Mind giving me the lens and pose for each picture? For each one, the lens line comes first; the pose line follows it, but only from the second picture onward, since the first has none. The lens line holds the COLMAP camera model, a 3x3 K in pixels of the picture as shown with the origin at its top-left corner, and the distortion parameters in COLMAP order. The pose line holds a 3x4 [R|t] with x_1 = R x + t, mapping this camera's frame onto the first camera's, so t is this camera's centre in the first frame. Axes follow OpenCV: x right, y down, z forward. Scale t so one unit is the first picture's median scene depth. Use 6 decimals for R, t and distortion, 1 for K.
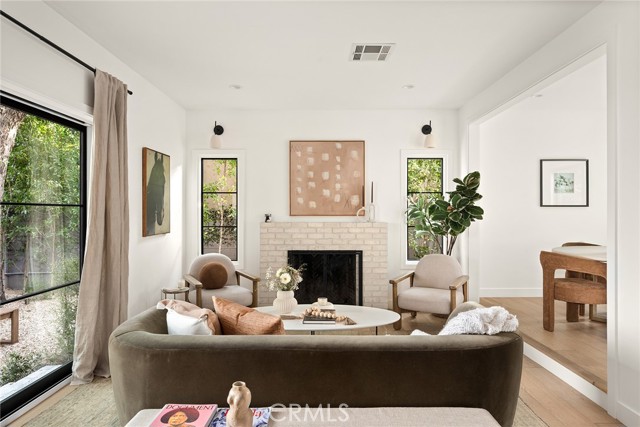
lens RADIAL K [[355.5, 0, 324.7], [0, 355.5, 212.3], [0, 0, 1]] dist [0.000318, 0.002138]
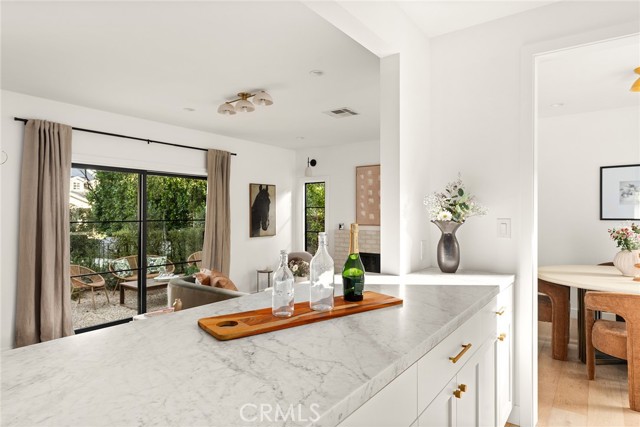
lens RADIAL K [[368.5, 0, 331.7], [0, 368.5, 212.7], [0, 0, 1]] dist [0.002254, 0.000675]
pose [[0.815267, -0.001154, -0.579084, 0.610245], [-0.001135, 0.999993, -0.003591, -0.031038], [0.579084, 0.003585, 0.815260, -0.136671]]
